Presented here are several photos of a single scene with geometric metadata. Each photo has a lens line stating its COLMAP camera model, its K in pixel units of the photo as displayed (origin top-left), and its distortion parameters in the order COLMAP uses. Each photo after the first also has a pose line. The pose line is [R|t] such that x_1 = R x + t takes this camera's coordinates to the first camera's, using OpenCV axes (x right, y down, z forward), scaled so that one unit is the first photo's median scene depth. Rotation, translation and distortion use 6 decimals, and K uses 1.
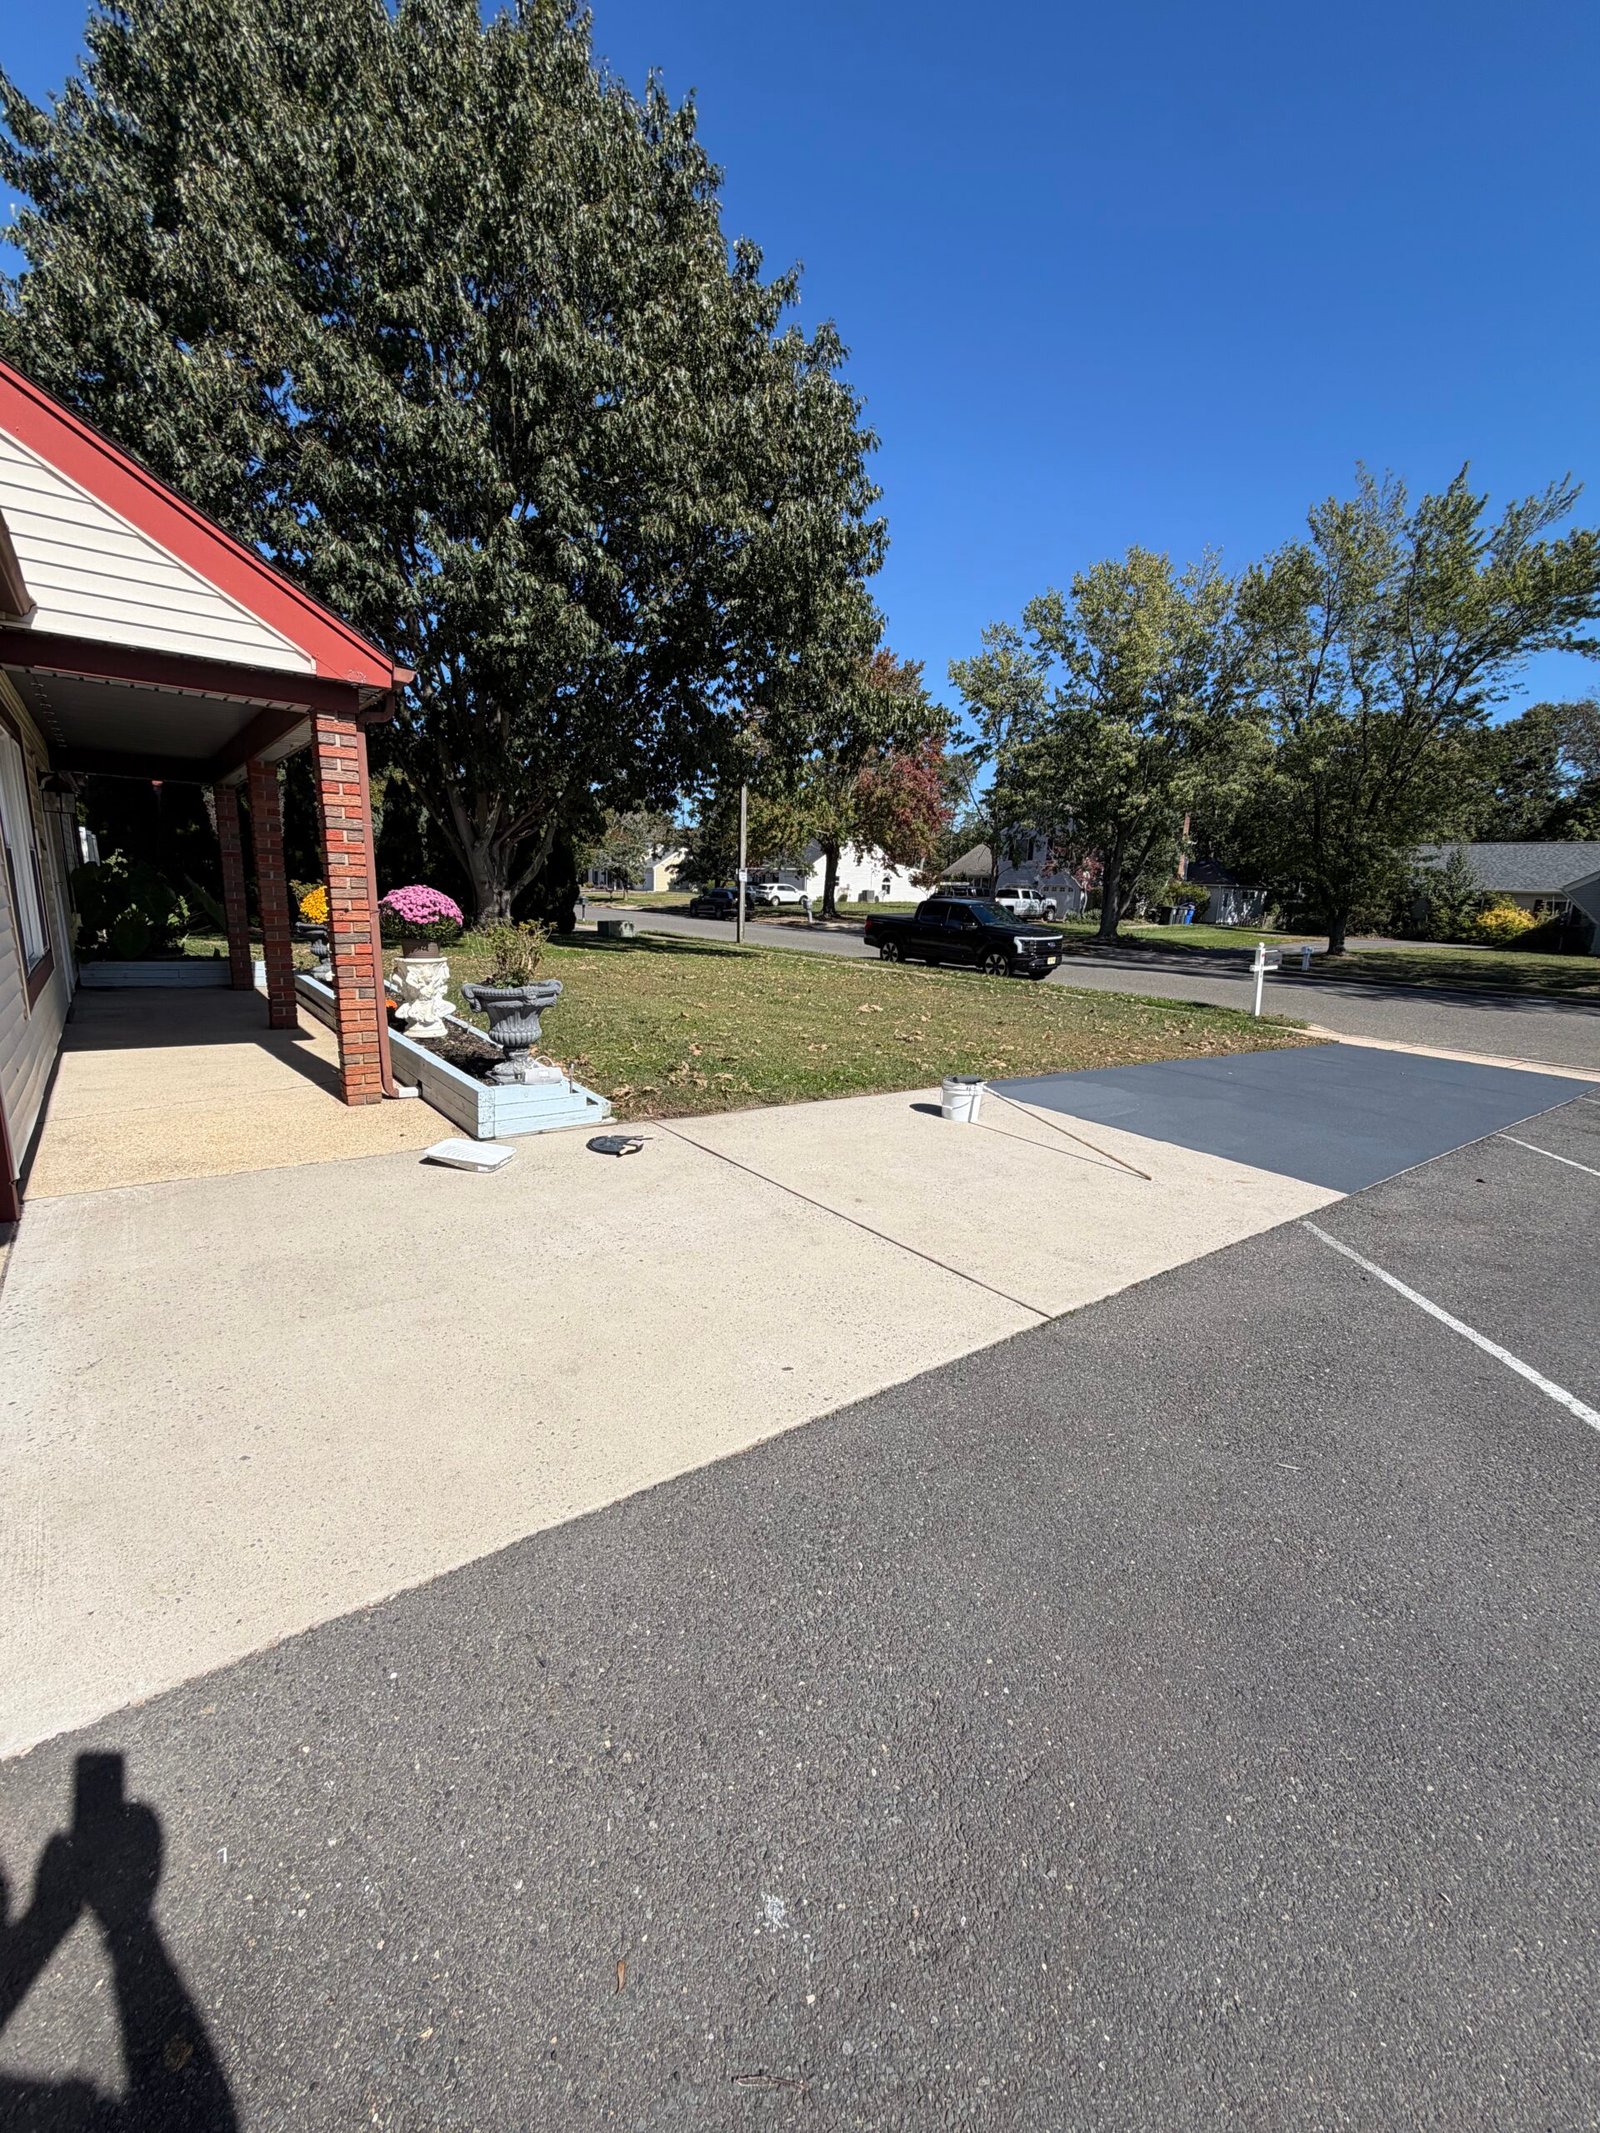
lens RADIAL K [[845.5, 0, 799.7], [0, 845.5, 1061.1], [0, 0, 1]] dist [-0.000524, -0.000008]
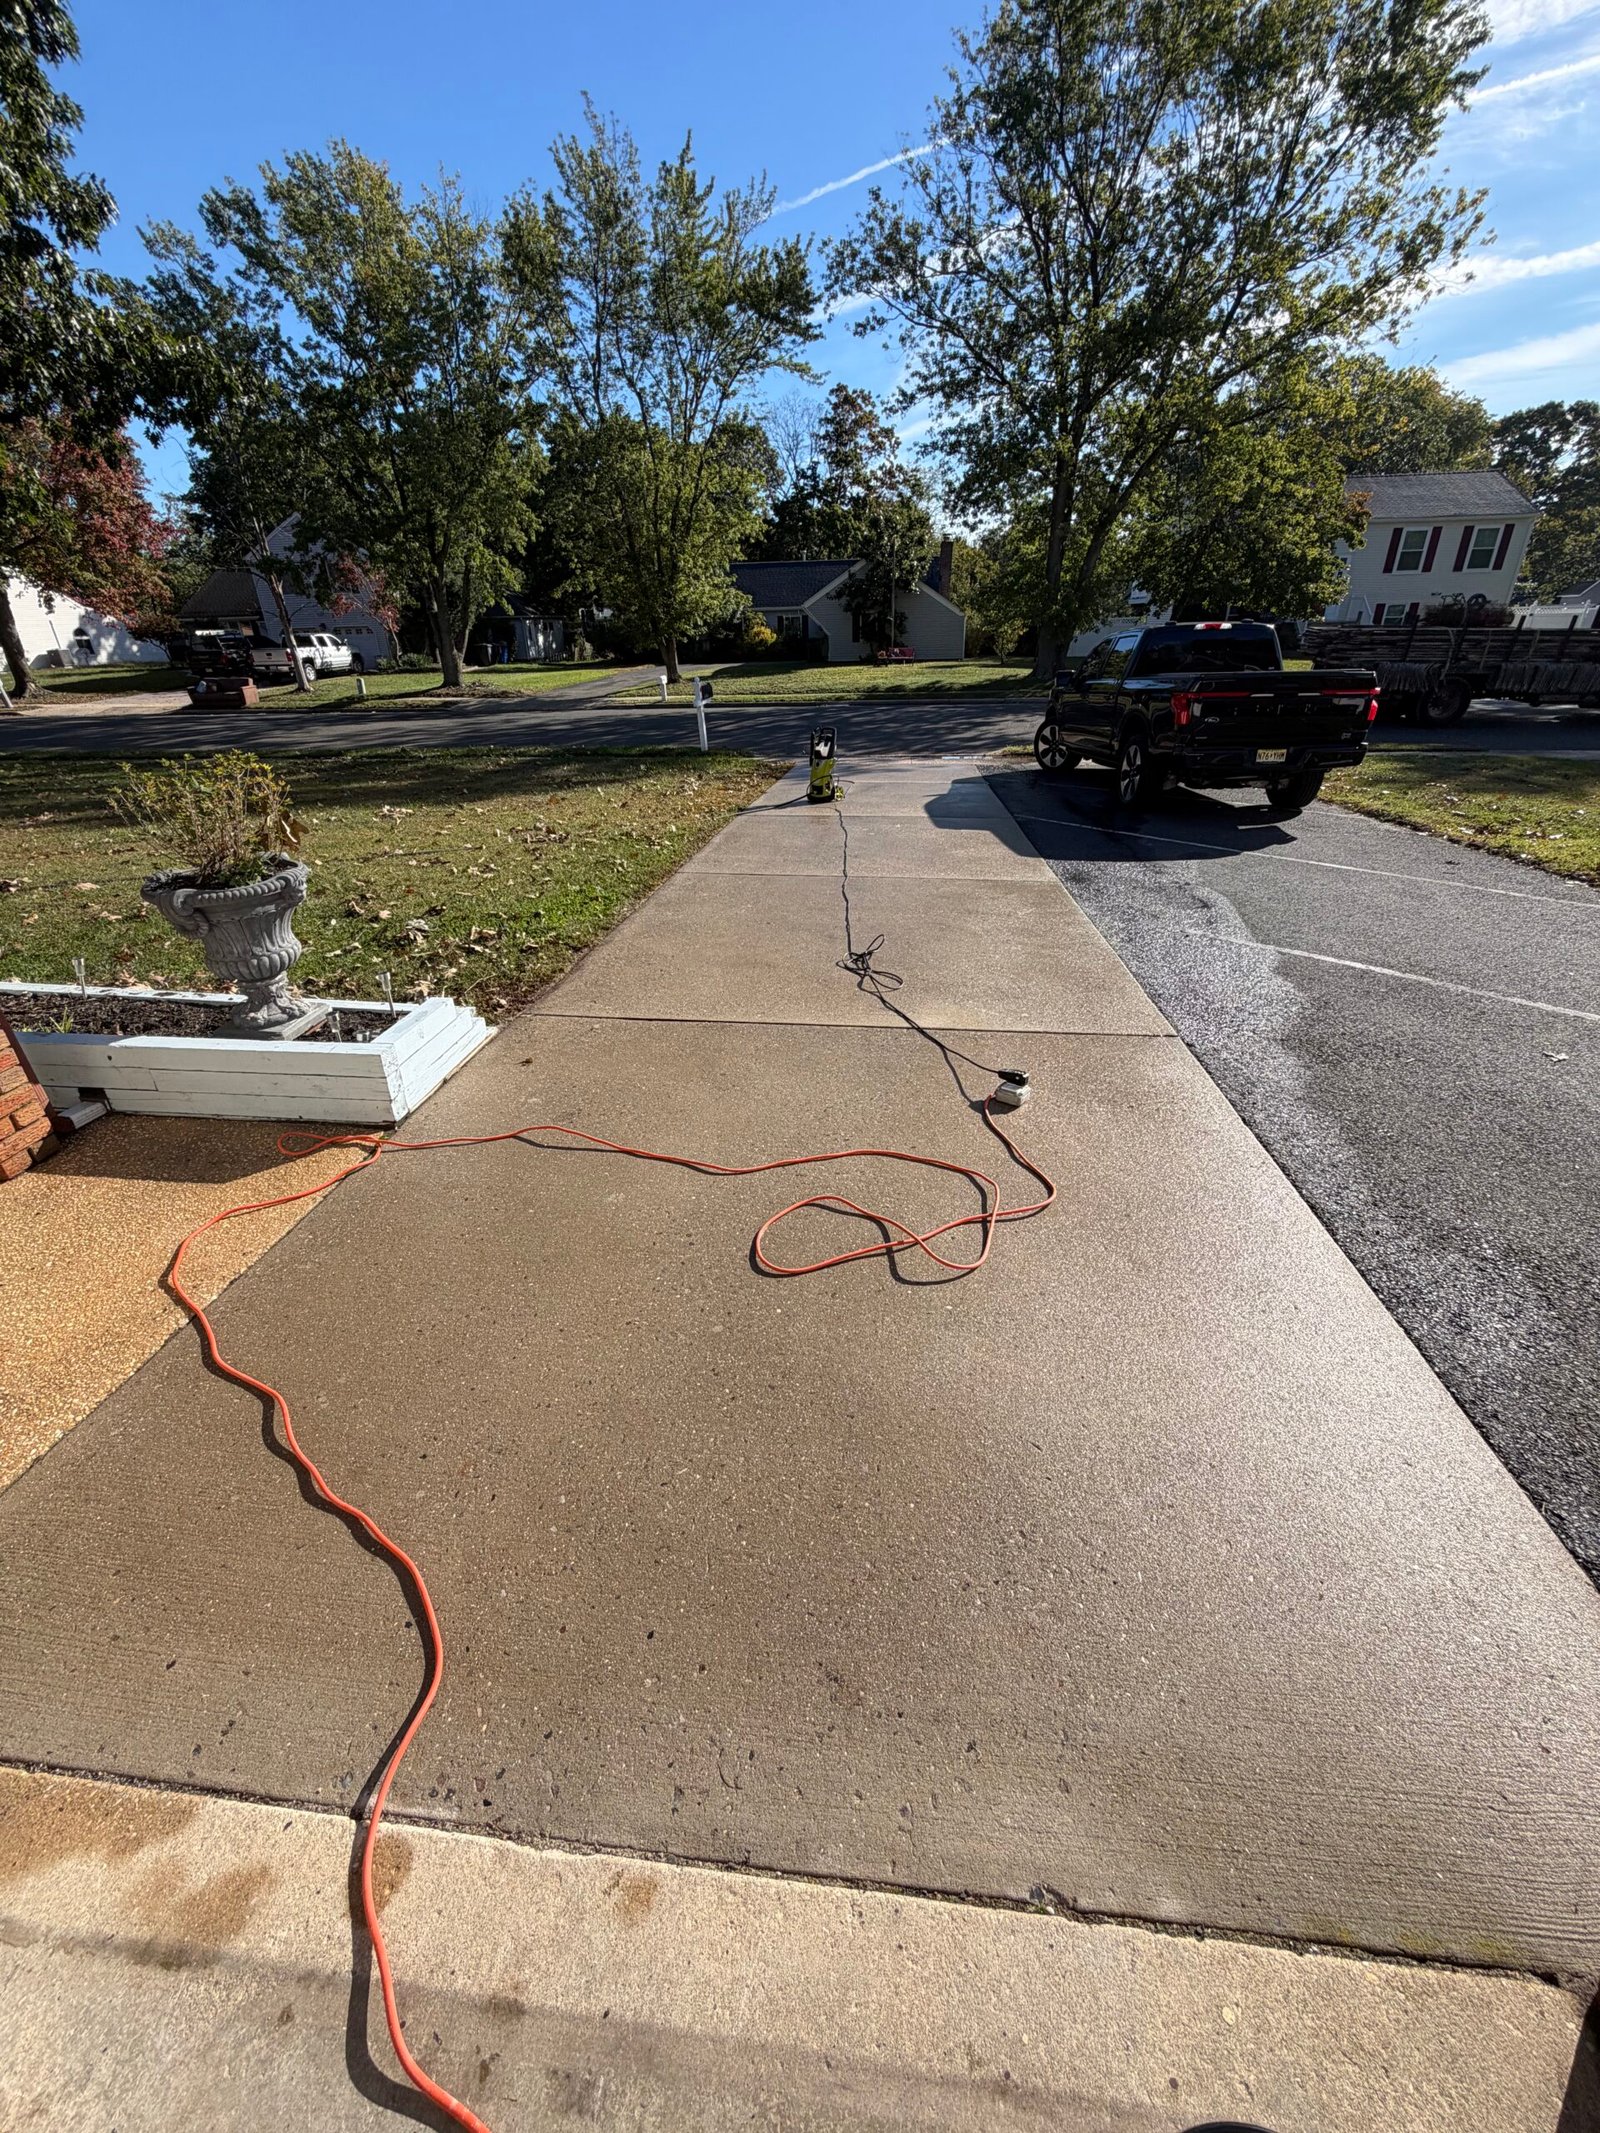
lens RADIAL K [[846.6, 0, 800.2], [0, 846.6, 1061.7], [0, 0, 1]] dist [-0.000403, 0.000011]
pose [[0.704929, -0.370997, 0.604513, -0.277780], [0.191885, 0.920264, 0.341019, -0.056097], [-0.682829, -0.124398, 0.719909, 0.170236]]
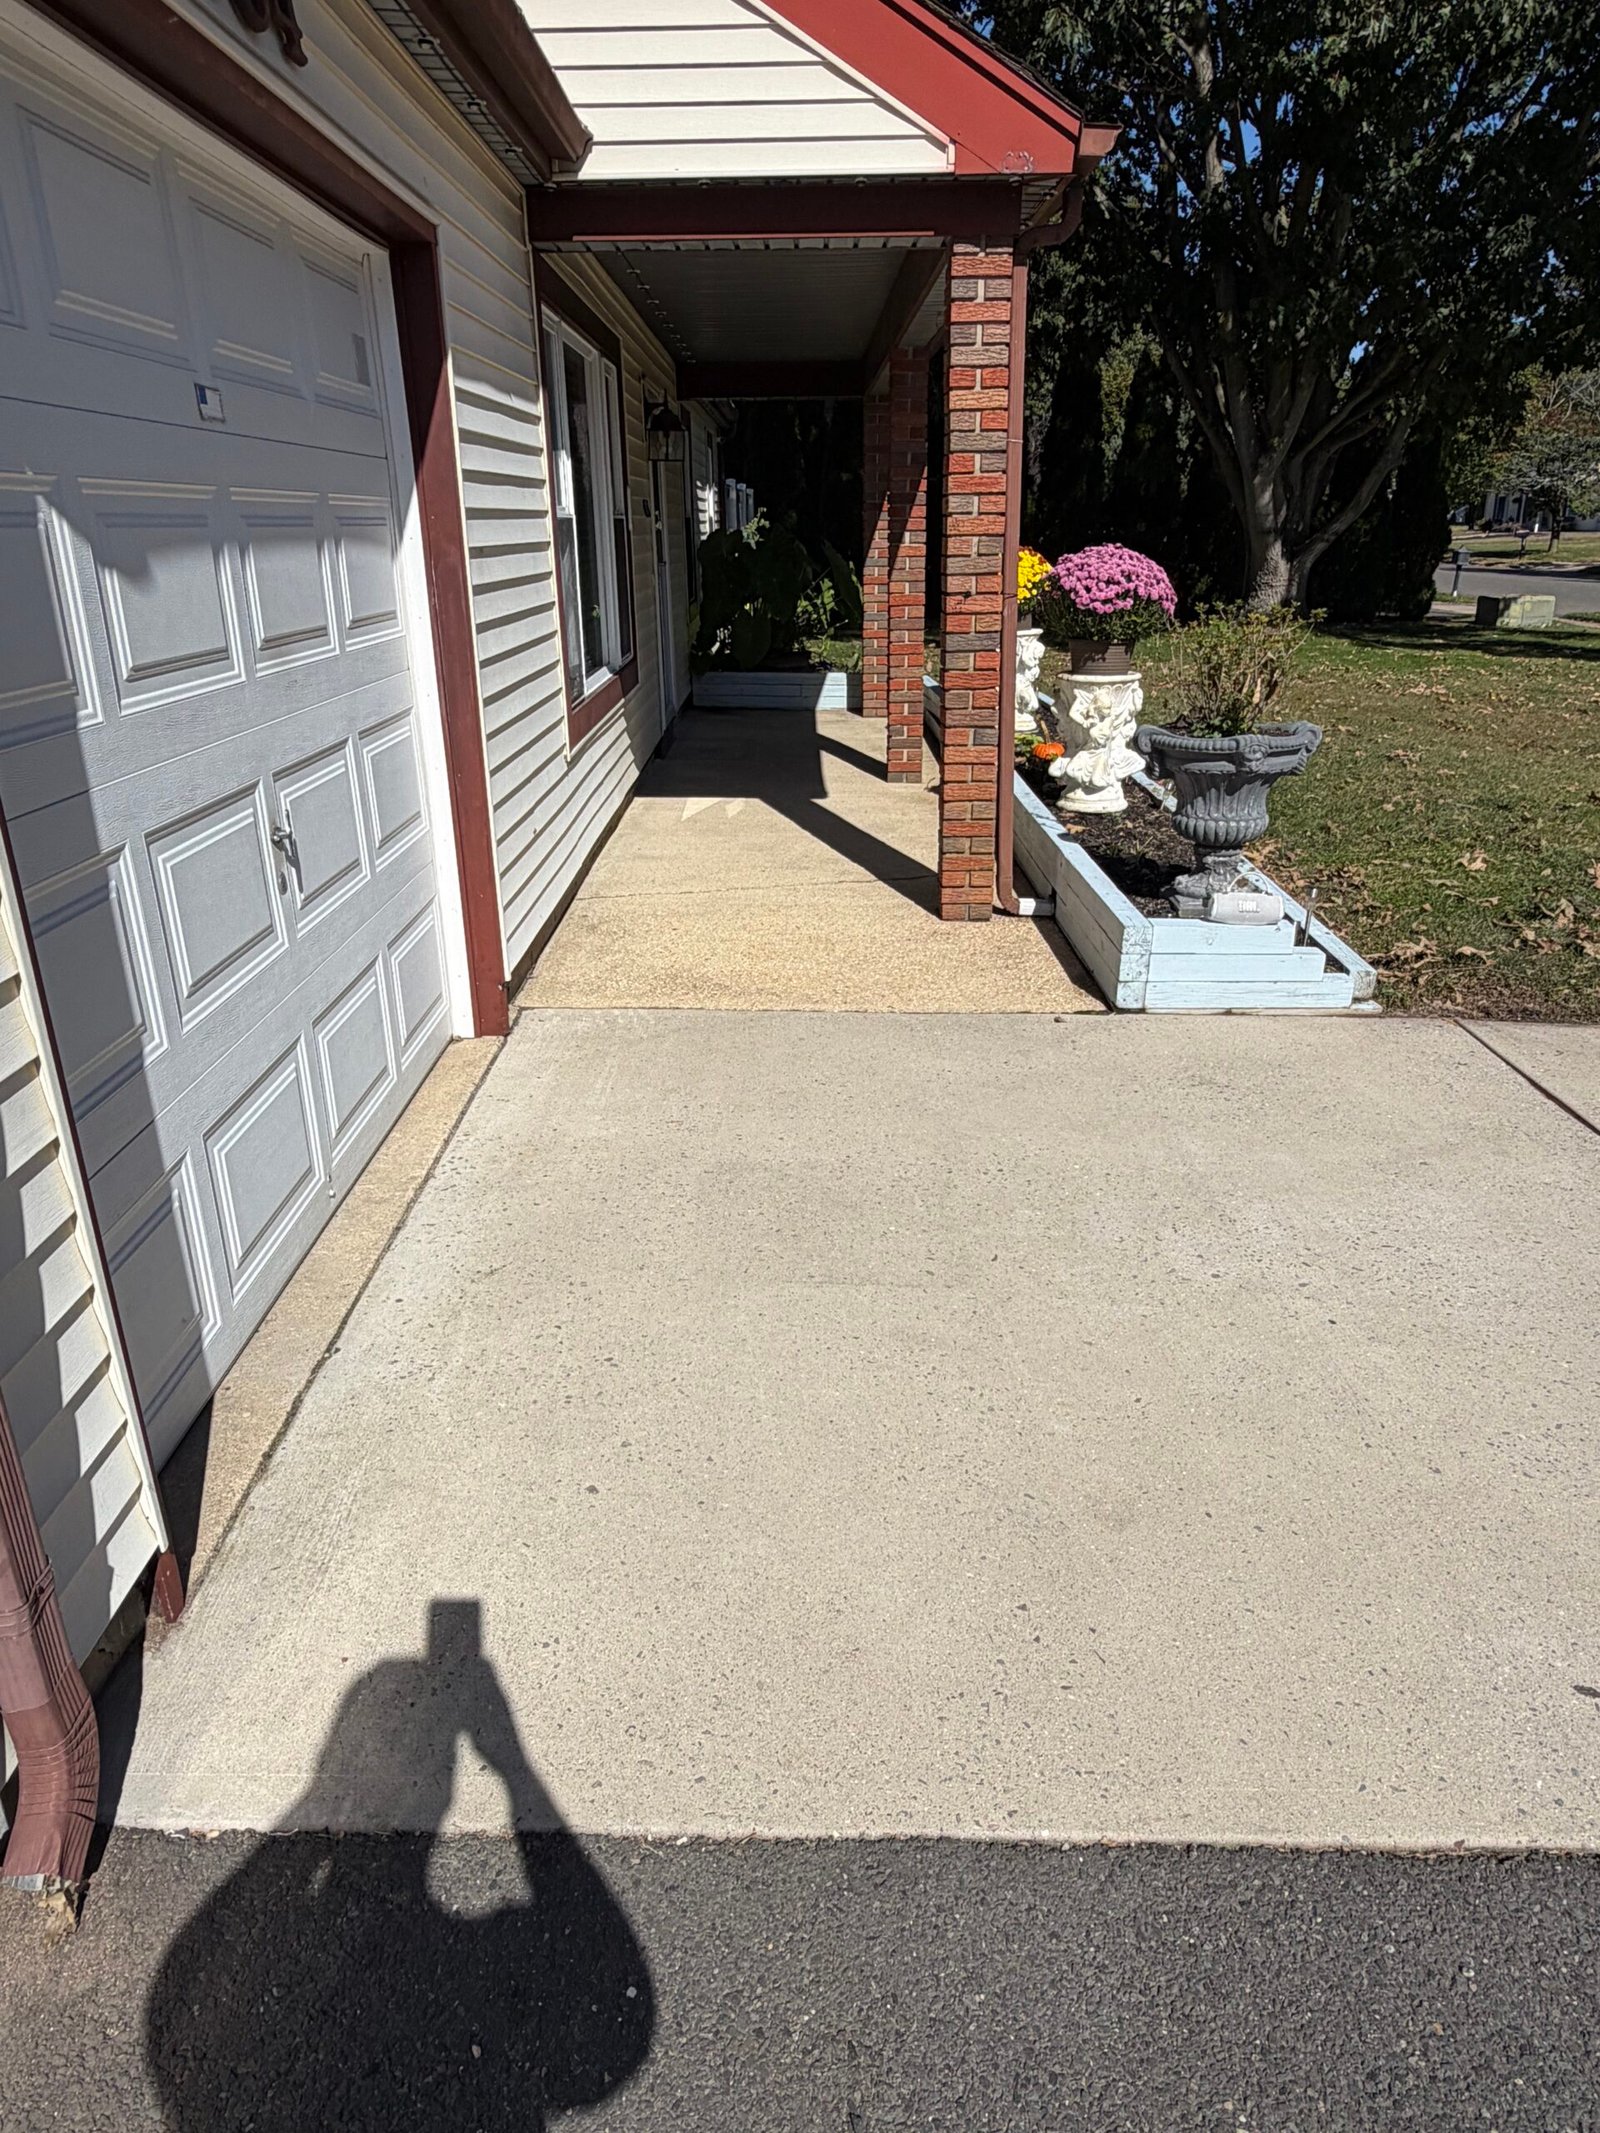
lens RADIAL K [[1412.5, 0, 791.0], [0, 1412.5, 1060.5], [0, 0, 1]] dist [-0.005035, 0.004740]
pose [[0.781556, 0.174782, -0.598851, 0.011164], [-0.081786, 0.980371, 0.179396, -0.012409], [0.618451, -0.091230, 0.780510, 0.058311]]
